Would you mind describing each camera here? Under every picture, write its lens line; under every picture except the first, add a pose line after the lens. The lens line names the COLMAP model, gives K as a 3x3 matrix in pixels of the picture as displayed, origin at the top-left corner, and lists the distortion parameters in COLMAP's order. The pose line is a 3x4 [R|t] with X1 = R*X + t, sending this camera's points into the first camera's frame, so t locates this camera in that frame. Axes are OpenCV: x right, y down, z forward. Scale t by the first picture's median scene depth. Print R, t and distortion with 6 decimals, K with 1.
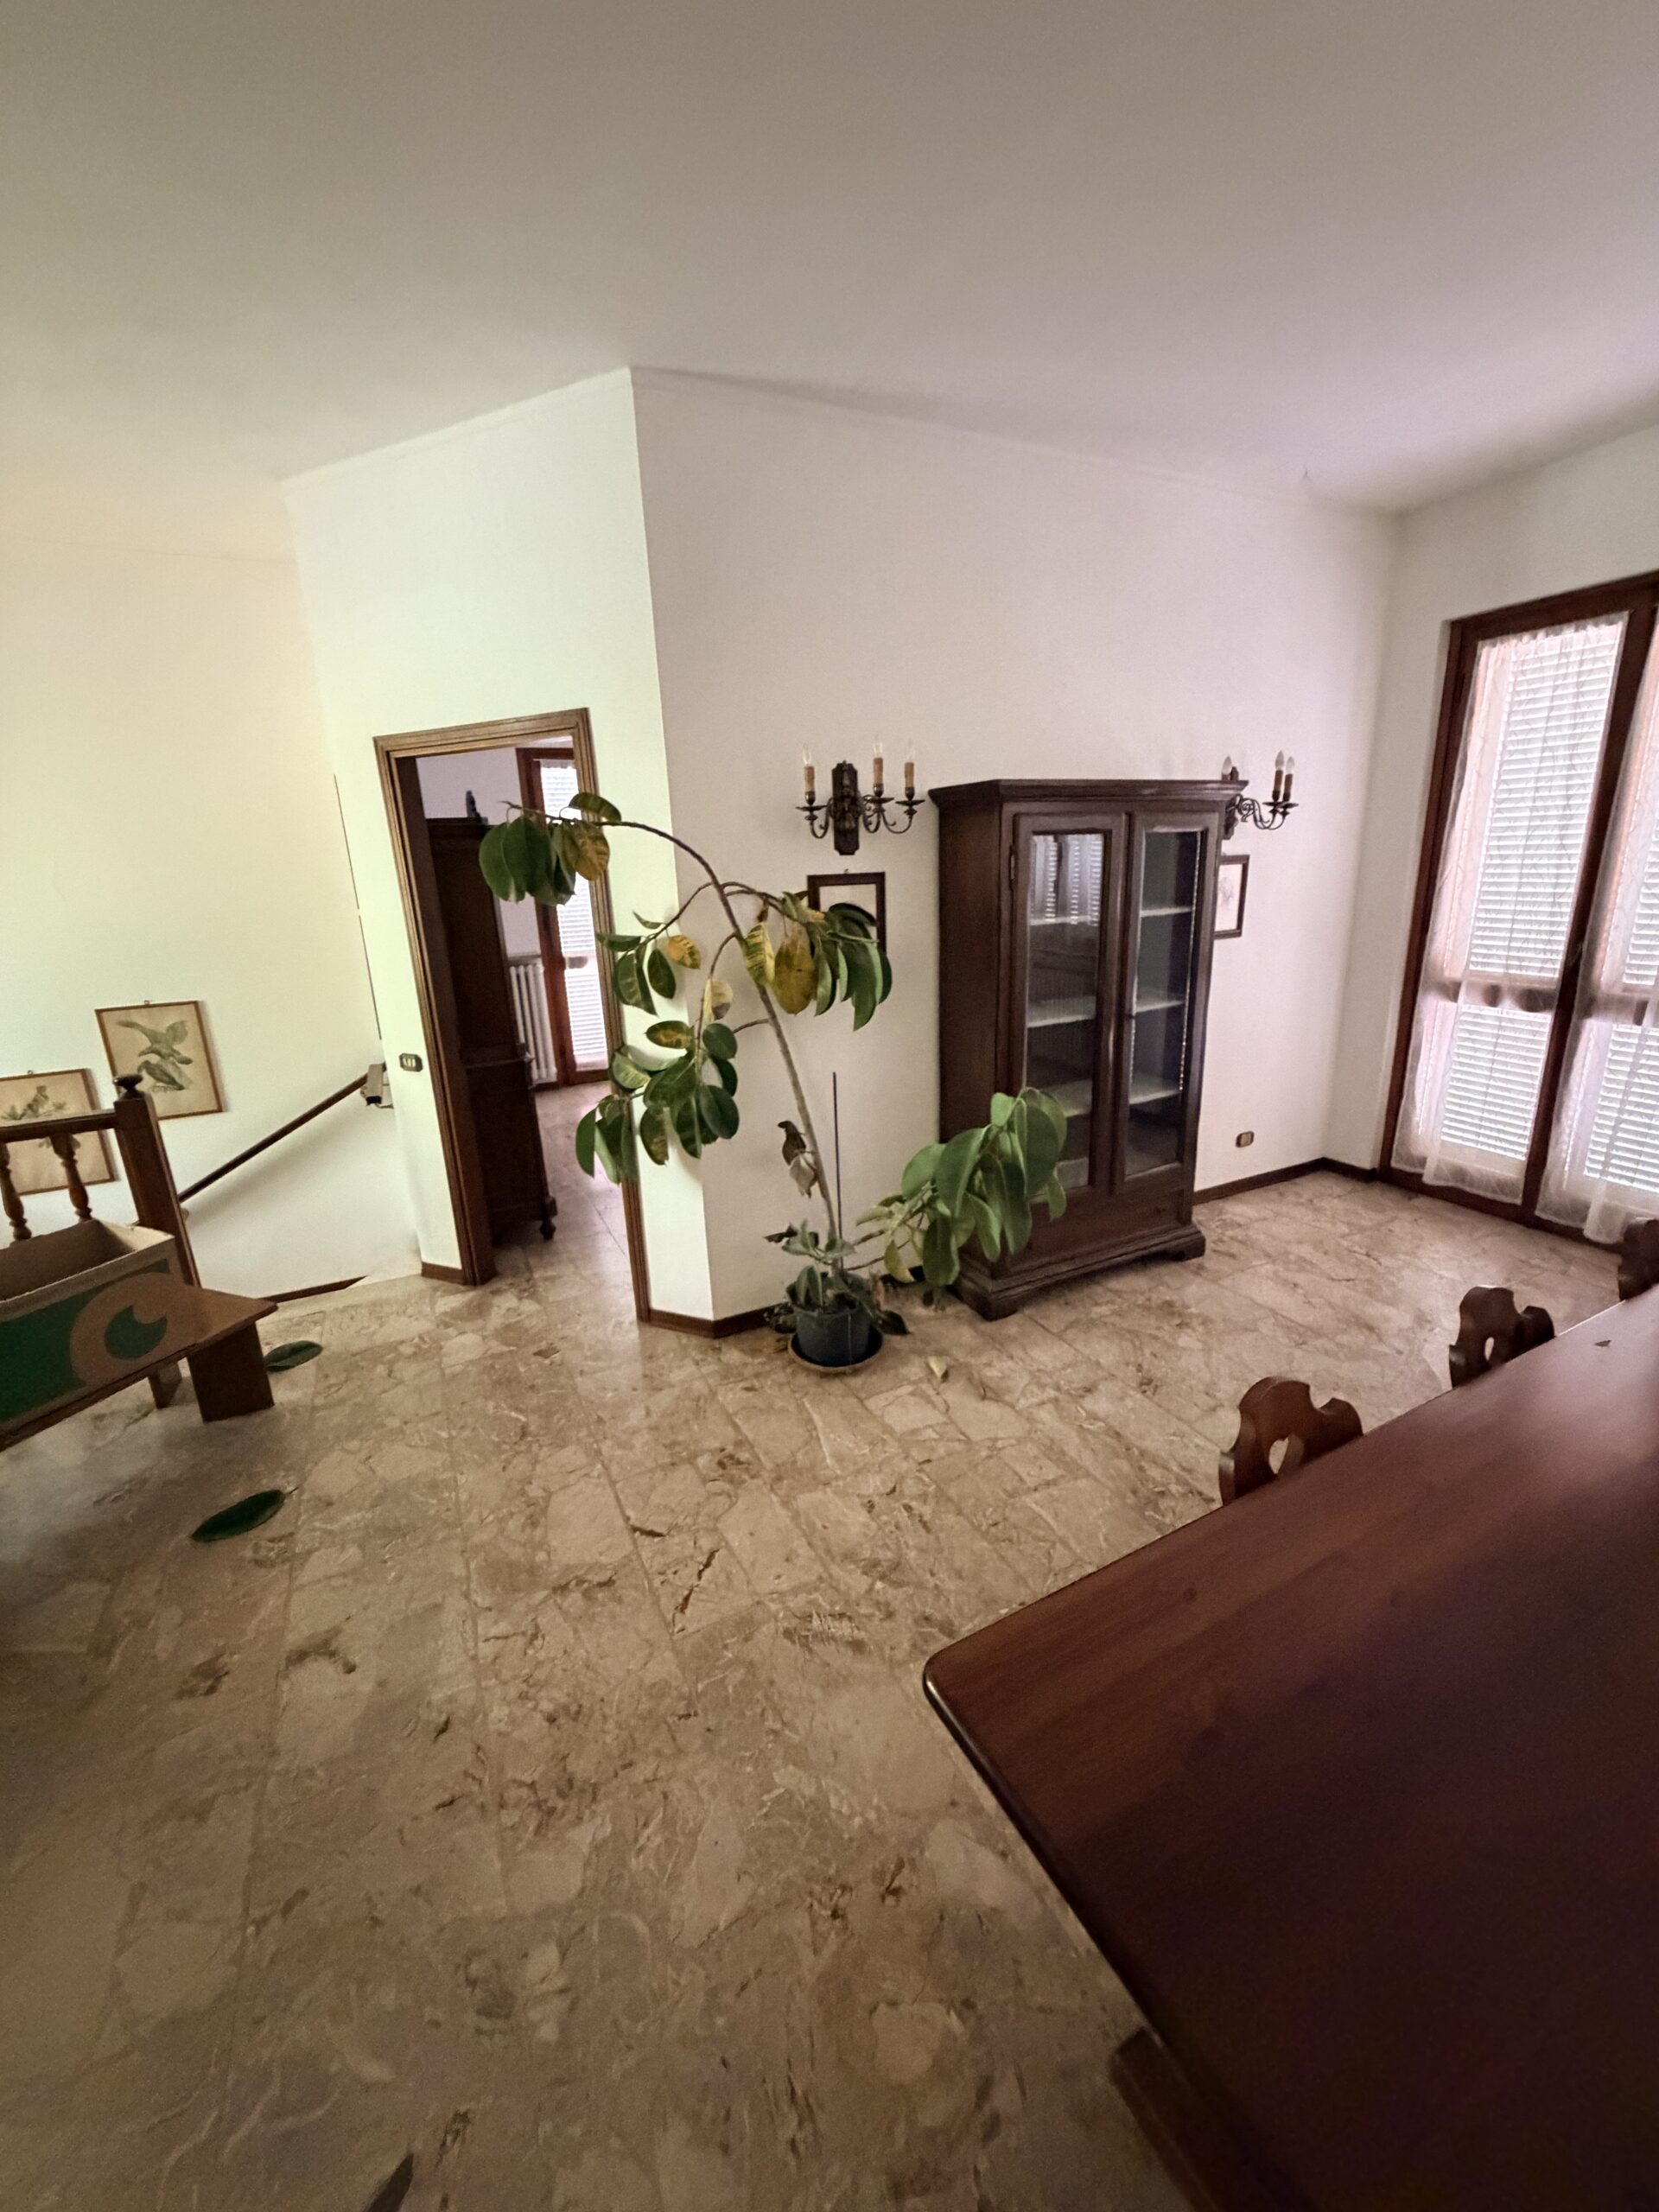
lens RADIAL K [[874.2, 0, 823.2], [0, 874.2, 1097.3], [0, 0, 1]] dist [-0.002809, -0.000879]
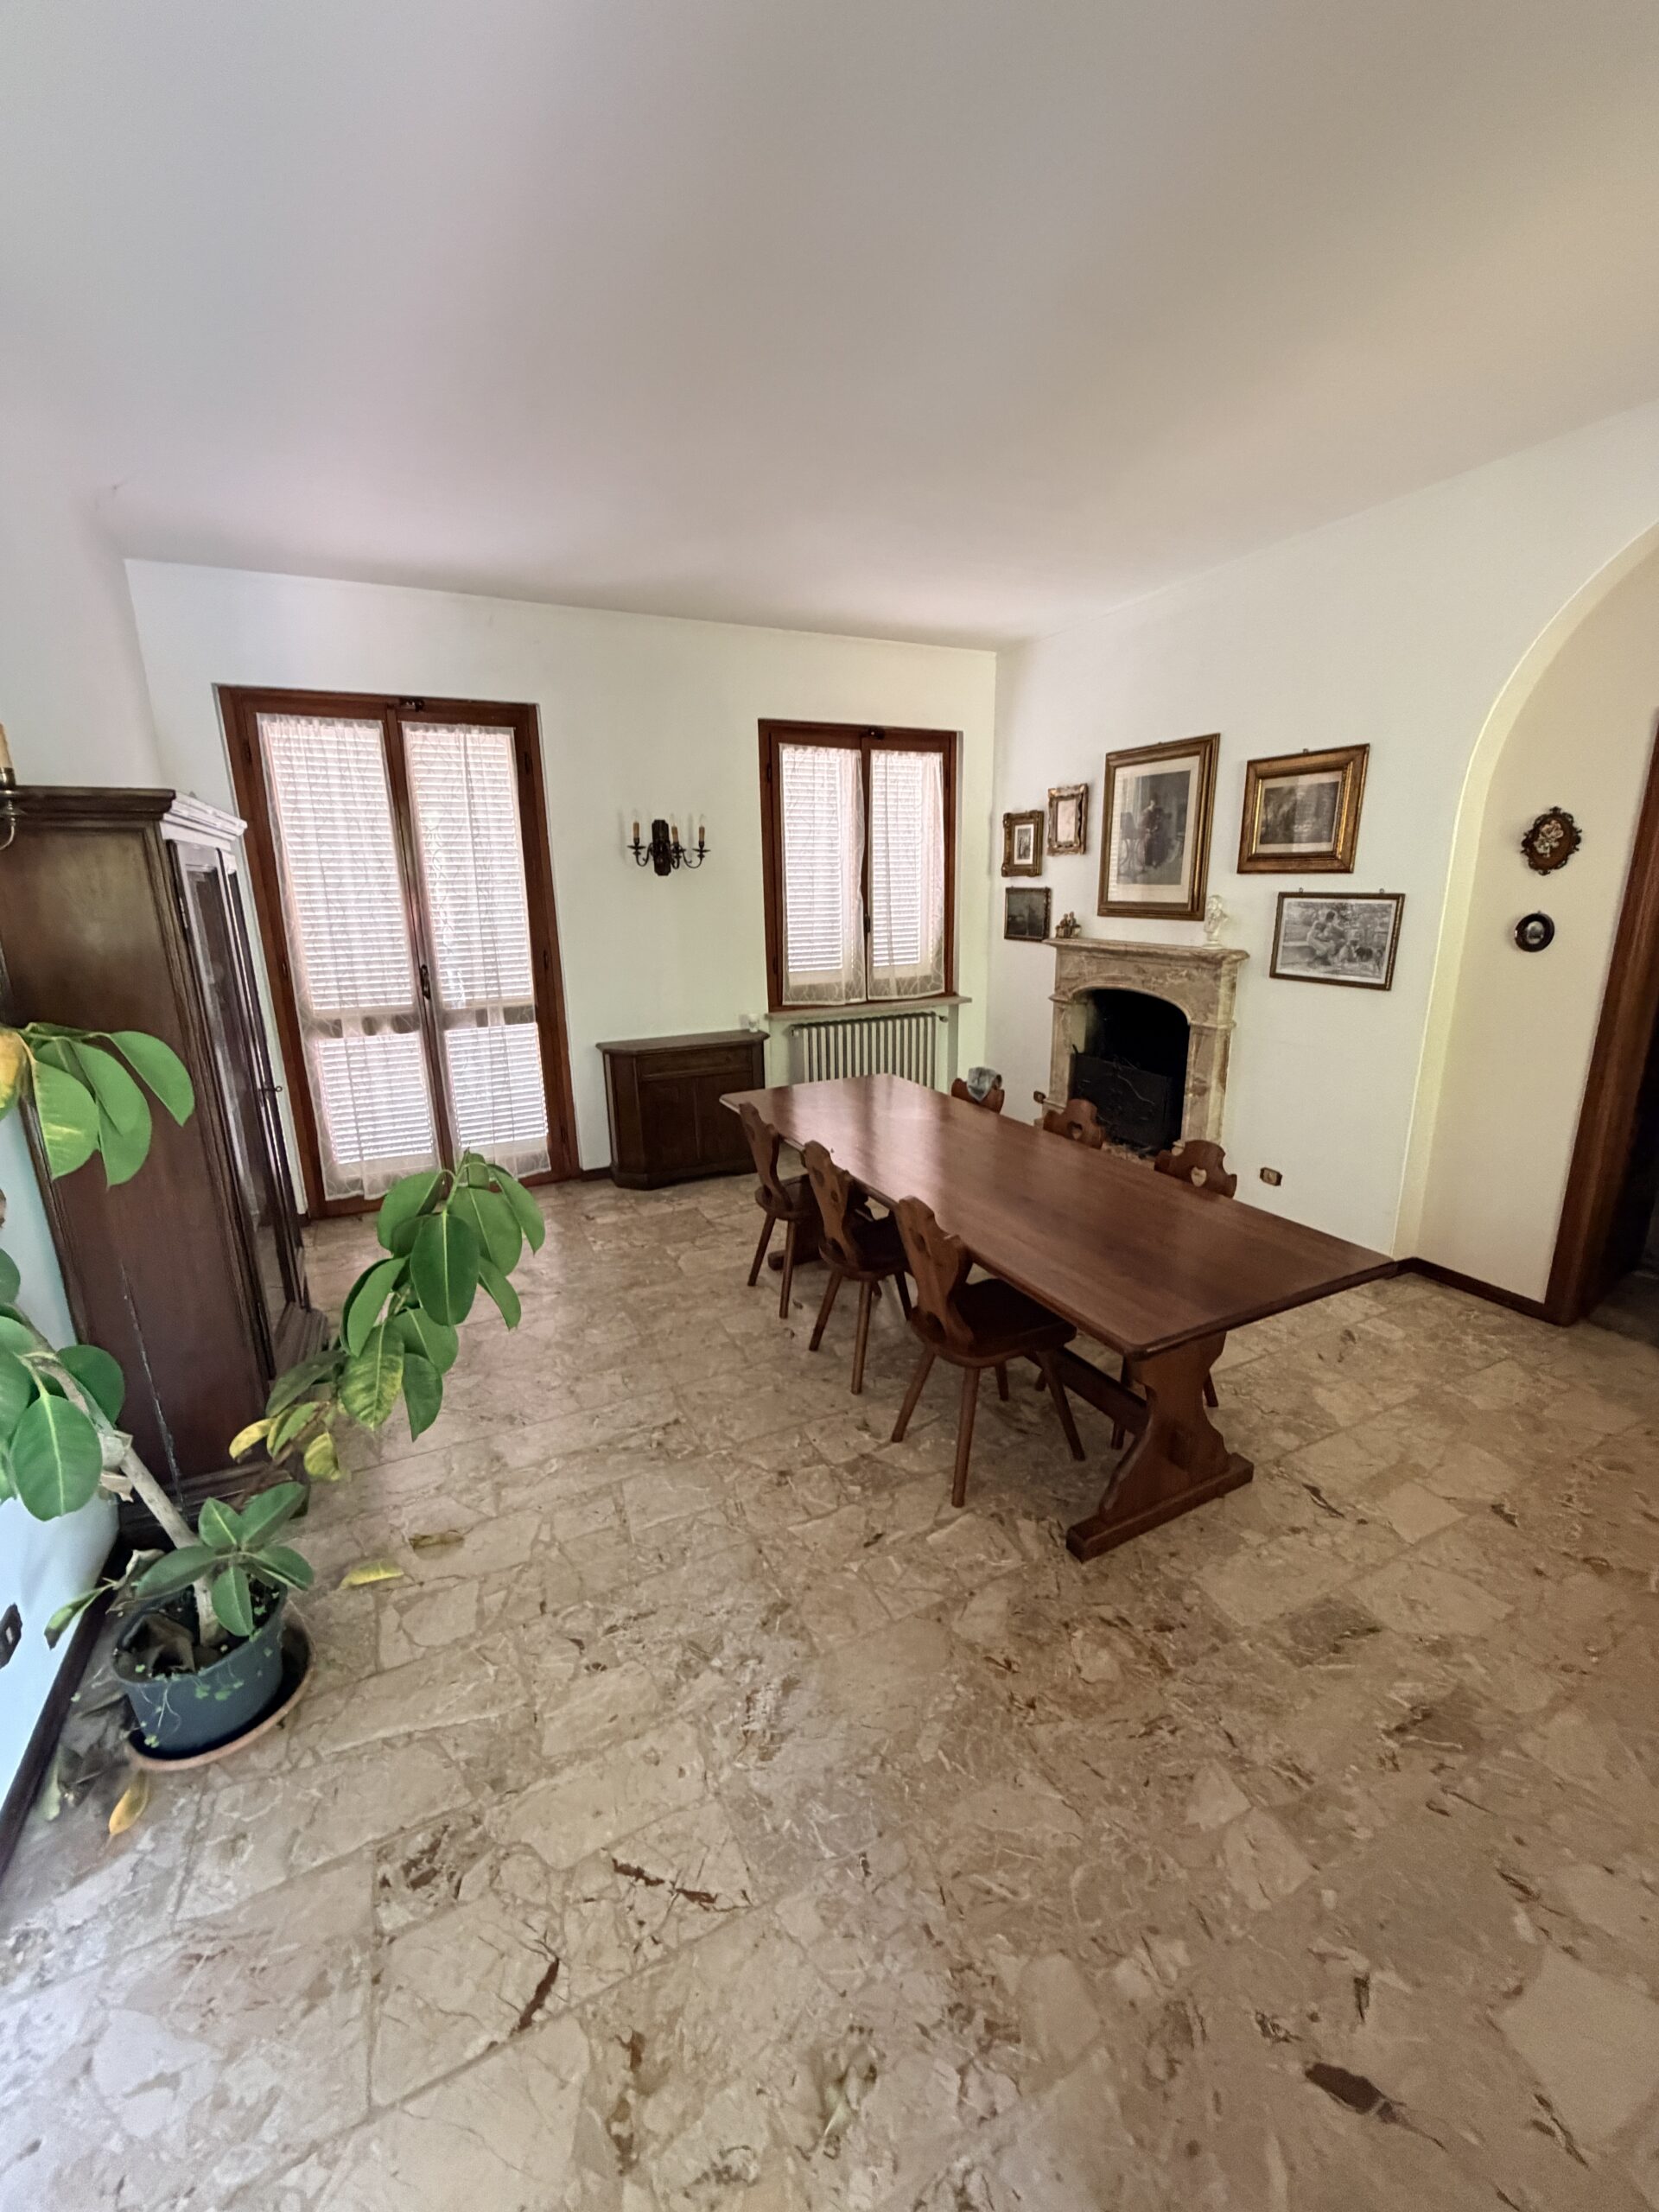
lens RADIAL K [[874.2, 0, 825.4], [0, 874.2, 1109.4], [0, 0, 1]] dist [-0.002809, -0.000879]
pose [[0.003445, -0.216549, 0.976266, -0.731485], [0.277678, 0.938085, 0.207100, -0.157101], [-0.960668, 0.270374, 0.063362, 0.685556]]
